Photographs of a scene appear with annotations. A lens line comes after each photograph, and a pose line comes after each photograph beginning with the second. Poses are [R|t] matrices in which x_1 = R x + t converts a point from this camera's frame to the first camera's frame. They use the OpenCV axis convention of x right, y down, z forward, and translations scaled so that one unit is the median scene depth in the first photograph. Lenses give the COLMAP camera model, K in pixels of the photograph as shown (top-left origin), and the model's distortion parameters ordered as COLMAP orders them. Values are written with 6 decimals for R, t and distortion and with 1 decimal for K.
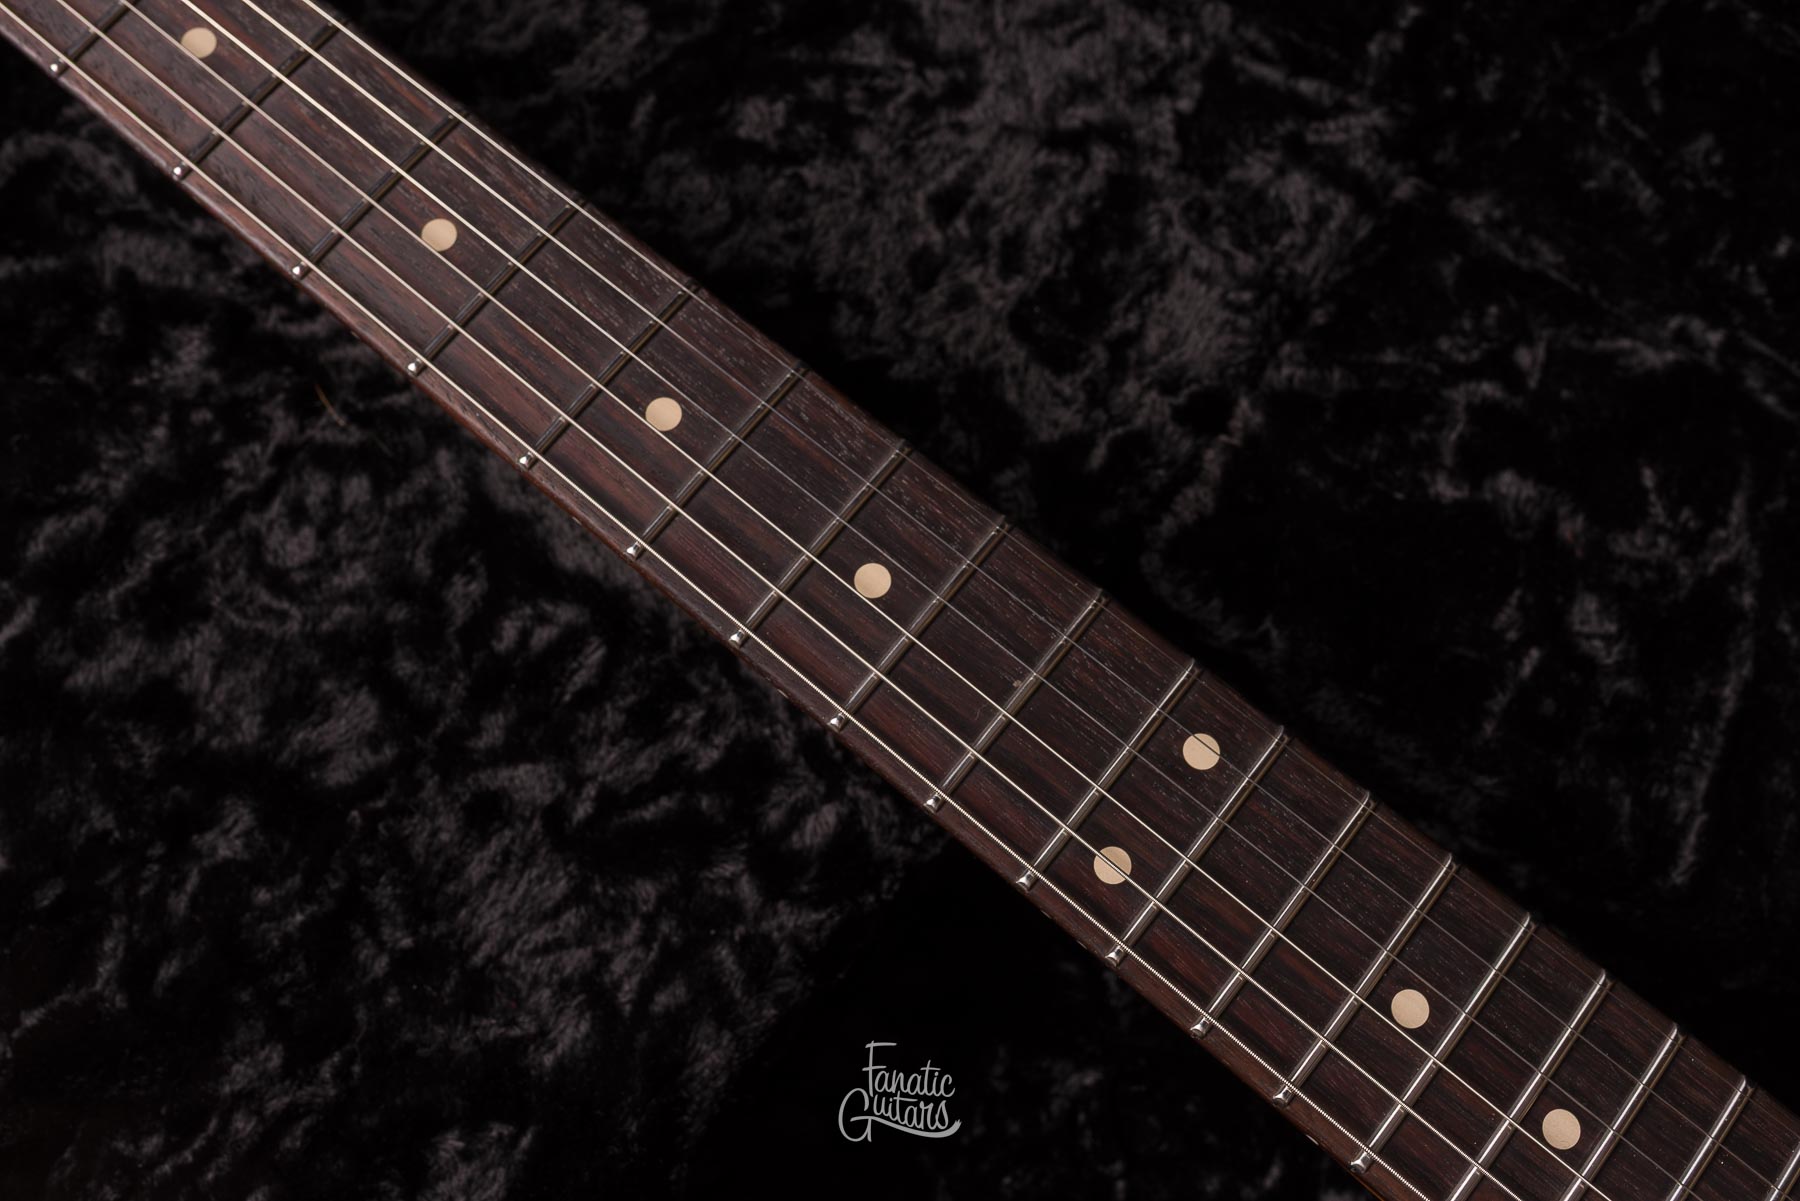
lens RADIAL K [[1824.6, 0, 901.8], [0, 1824.6, 600.2], [0, 0, 1]] dist [0.001390, 0.001289]
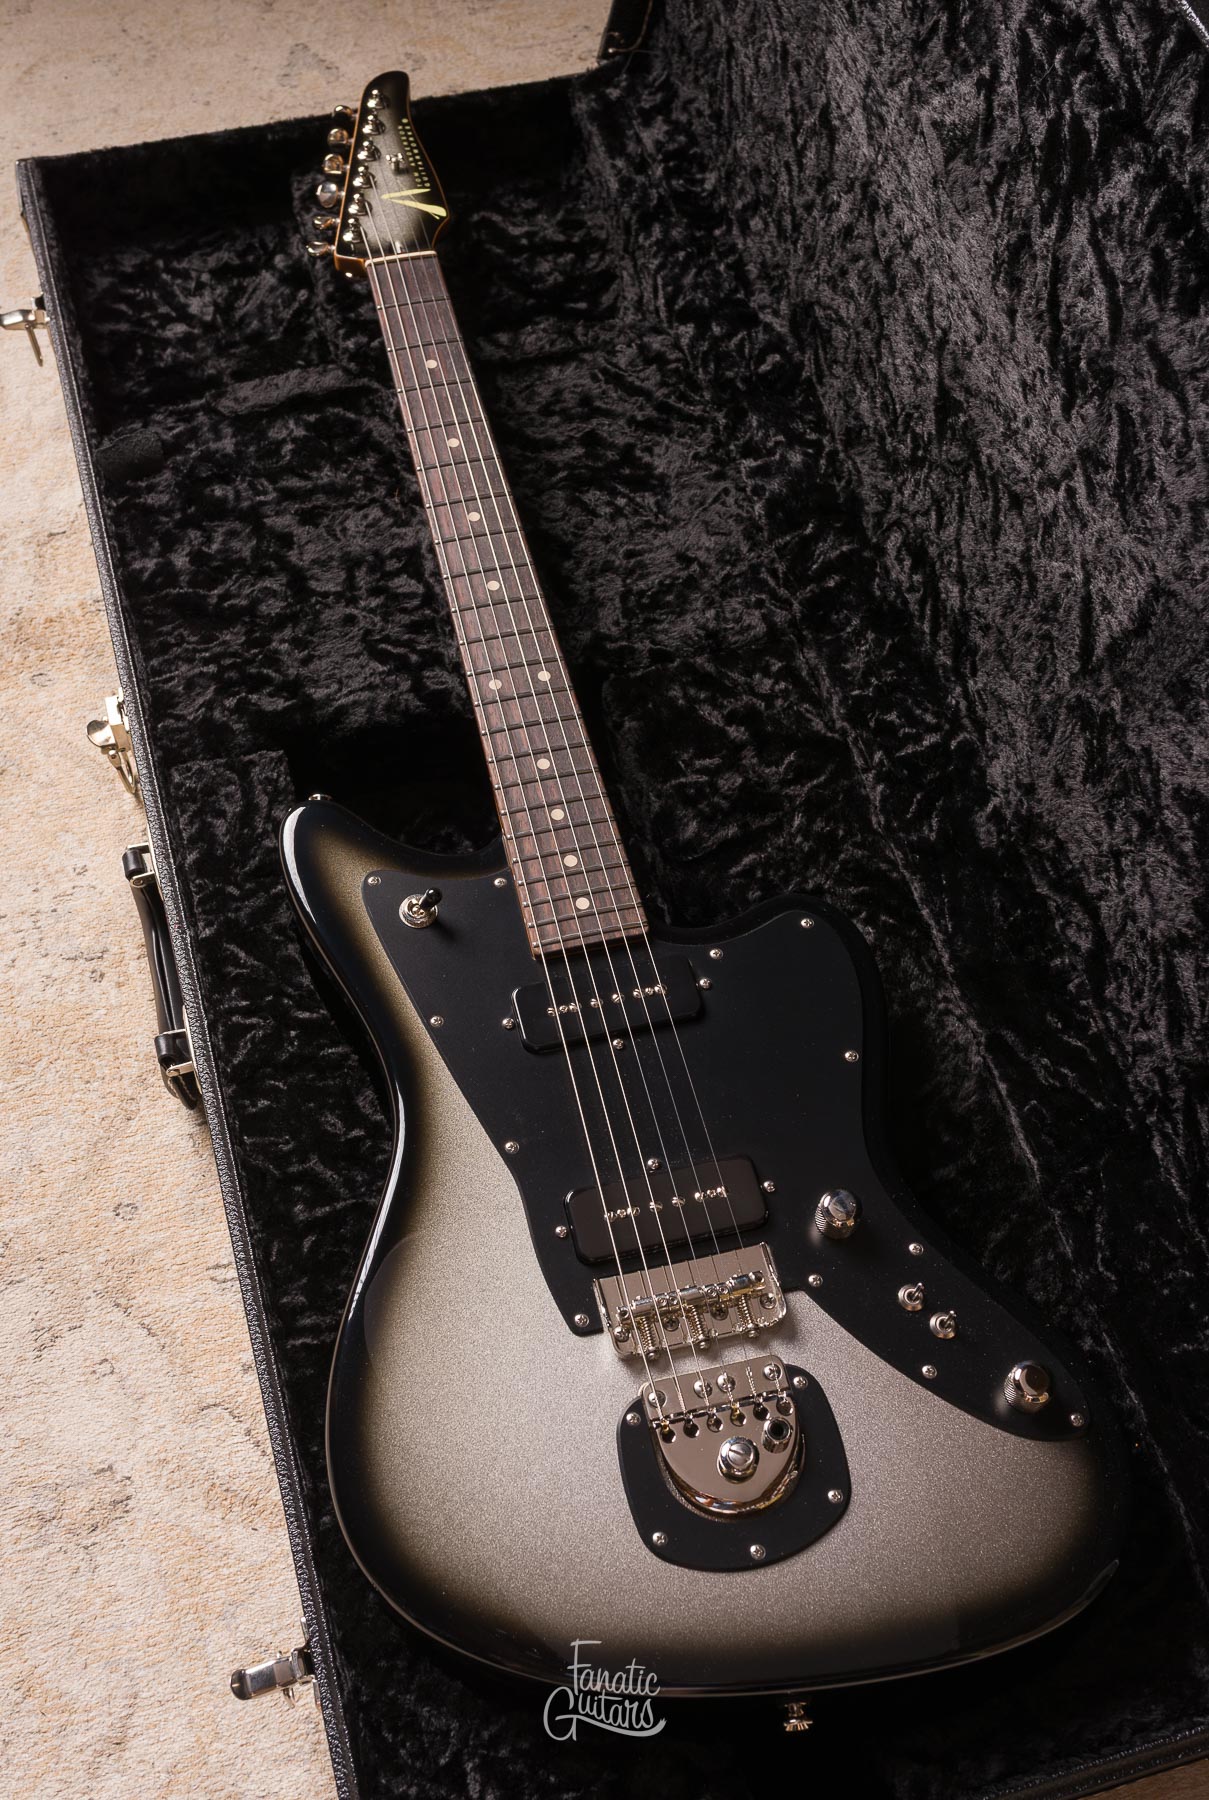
lens RADIAL K [[1957.5, 0, 602.6], [0, 1957.5, 913.3], [0, 0, 1]] dist [0.002889, -0.011067]
pose [[0.799528, 0.510306, -0.316769, 1.195436], [-0.579200, 0.794676, -0.181707, 0.754724], [0.159003, 0.328753, 0.930935, -1.496171]]
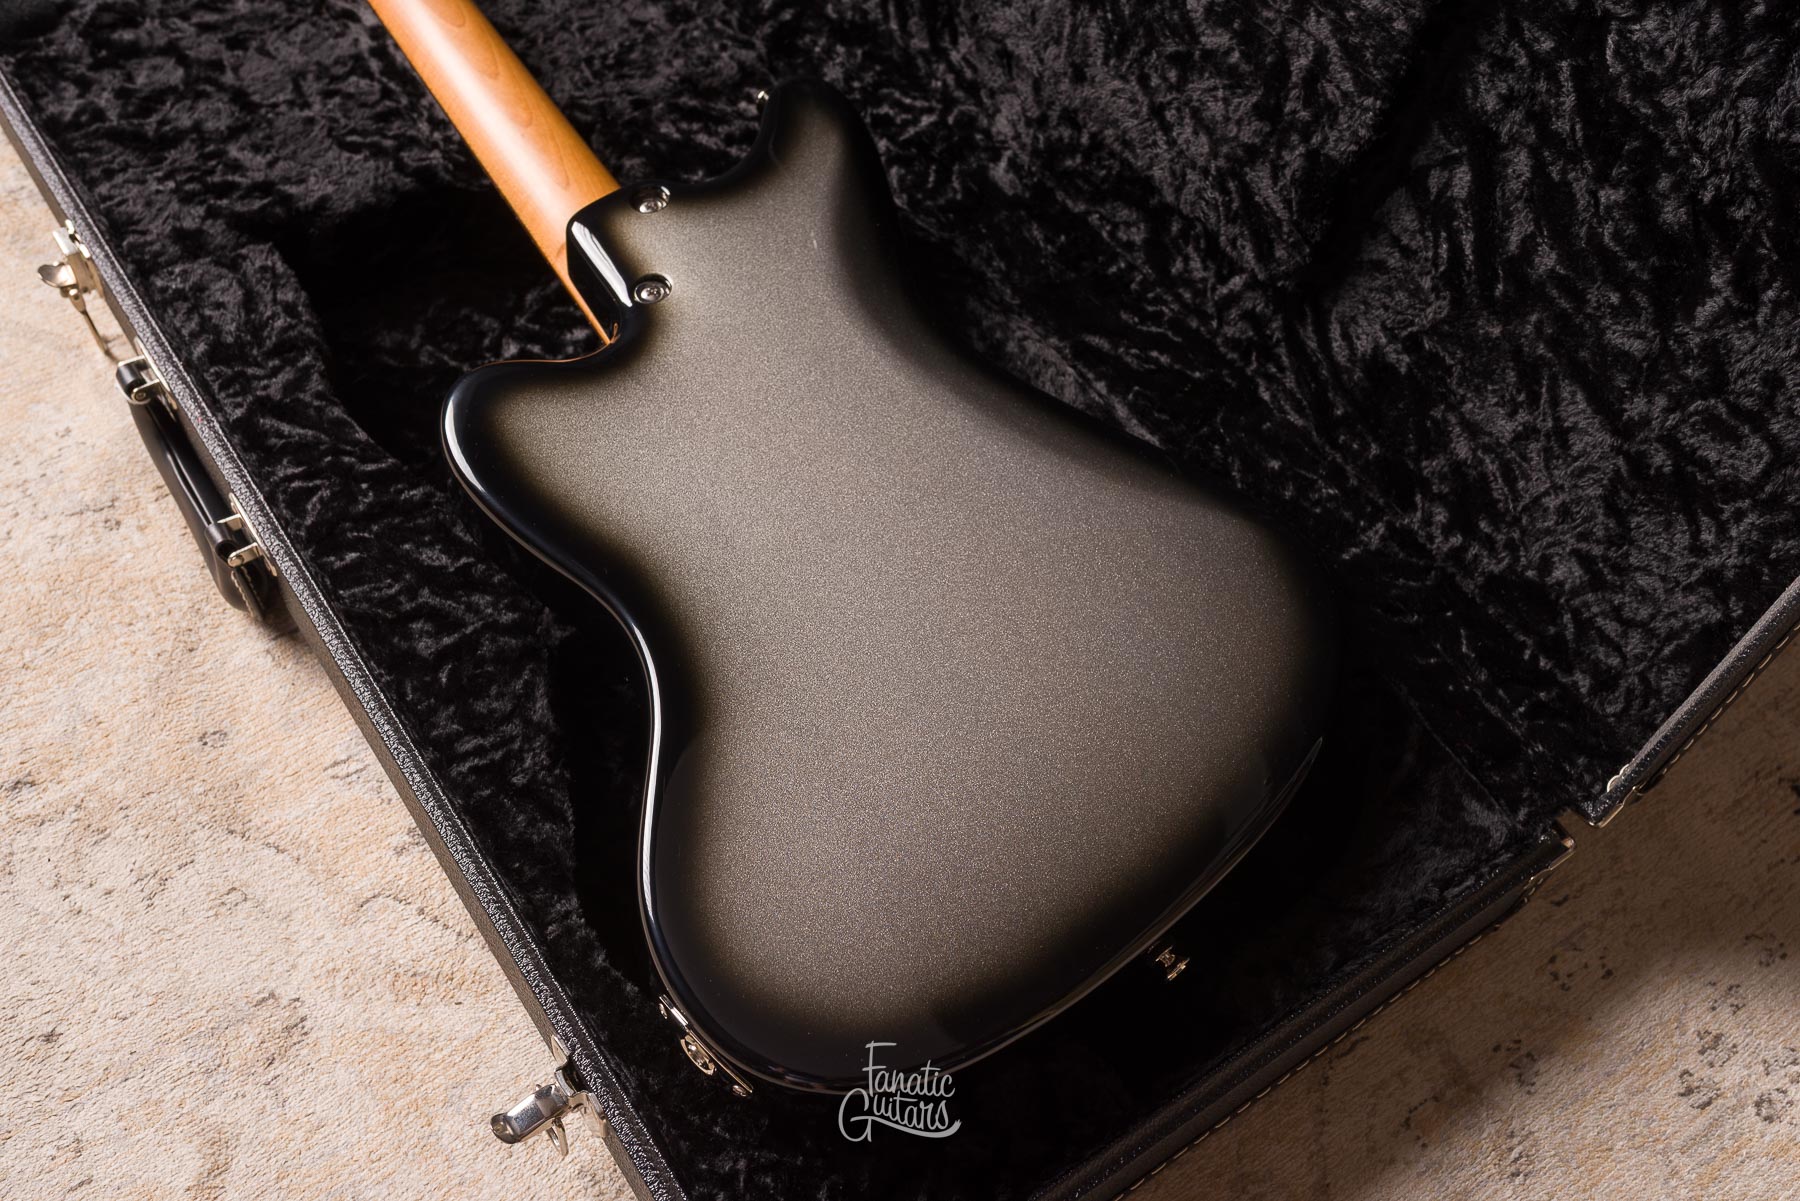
lens RADIAL K [[1750.7, 0, 903.1], [0, 1750.7, 605.3], [0, 0, 1]] dist [0.000312, 0.002513]
pose [[0.950633, 0.273704, -0.146230, 1.088489], [-0.309060, 0.877451, -0.366827, 1.321111], [0.027907, 0.393911, 0.918725, -0.964004]]
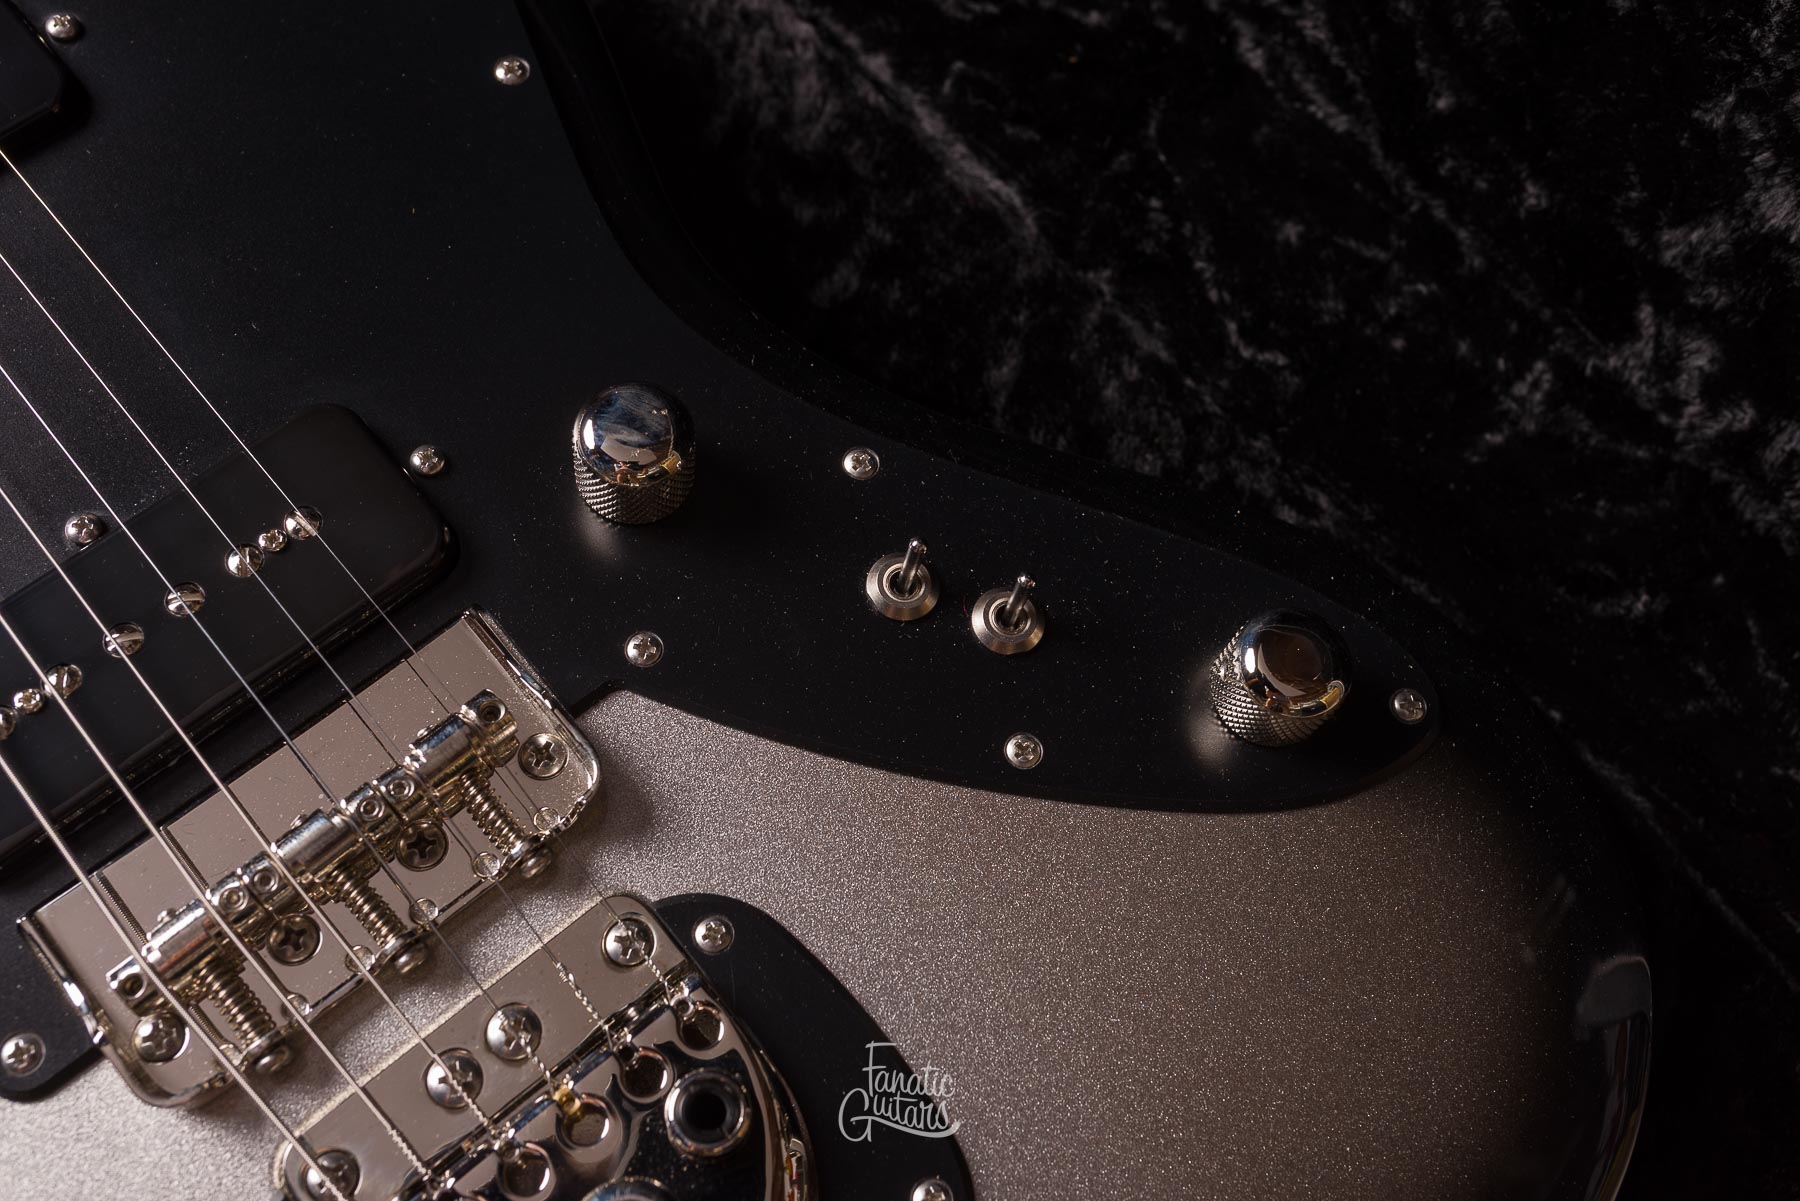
lens RADIAL K [[1799.4, 0, 903.9], [0, 1799.4, 600.3], [0, 0, 1]] dist [-0.000419, -0.000403]
pose [[0.982603, 0.185627, -0.005858, 1.001058], [-0.184939, 0.975095, -0.122424, 0.592322], [-0.017013, 0.121377, 0.992461, 0.022155]]
